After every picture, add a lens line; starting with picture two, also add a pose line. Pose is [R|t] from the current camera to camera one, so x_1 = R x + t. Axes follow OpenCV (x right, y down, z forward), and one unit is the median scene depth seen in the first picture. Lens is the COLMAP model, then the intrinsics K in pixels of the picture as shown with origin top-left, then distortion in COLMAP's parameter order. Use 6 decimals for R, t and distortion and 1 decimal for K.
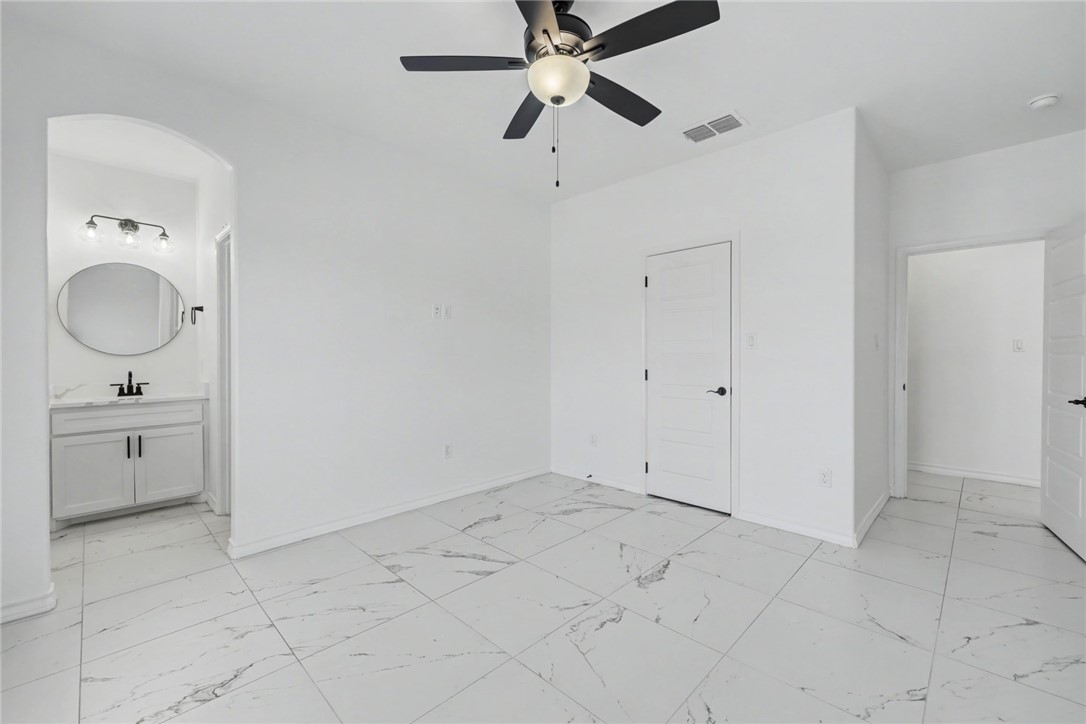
lens RADIAL K [[446.6, 0, 551.9], [0, 446.6, 354.7], [0, 0, 1]] dist [-0.001402, -0.000313]
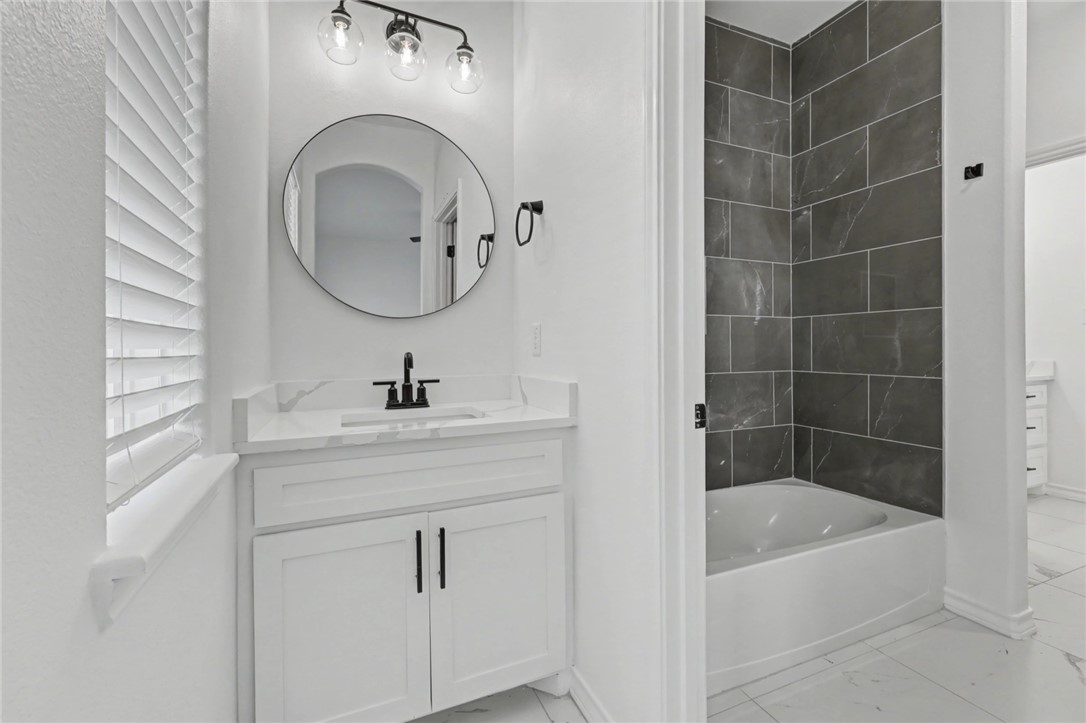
lens RADIAL K [[449.7, 0, 542.1], [0, 449.7, 351.9], [0, 0, 1]] dist [0.000604, 0.000064]
pose [[0.924351, 0.000175, -0.381543, -0.714407], [0.001587, 0.999989, 0.004304, 0.037363], [0.381540, -0.004583, 0.924341, 0.698271]]
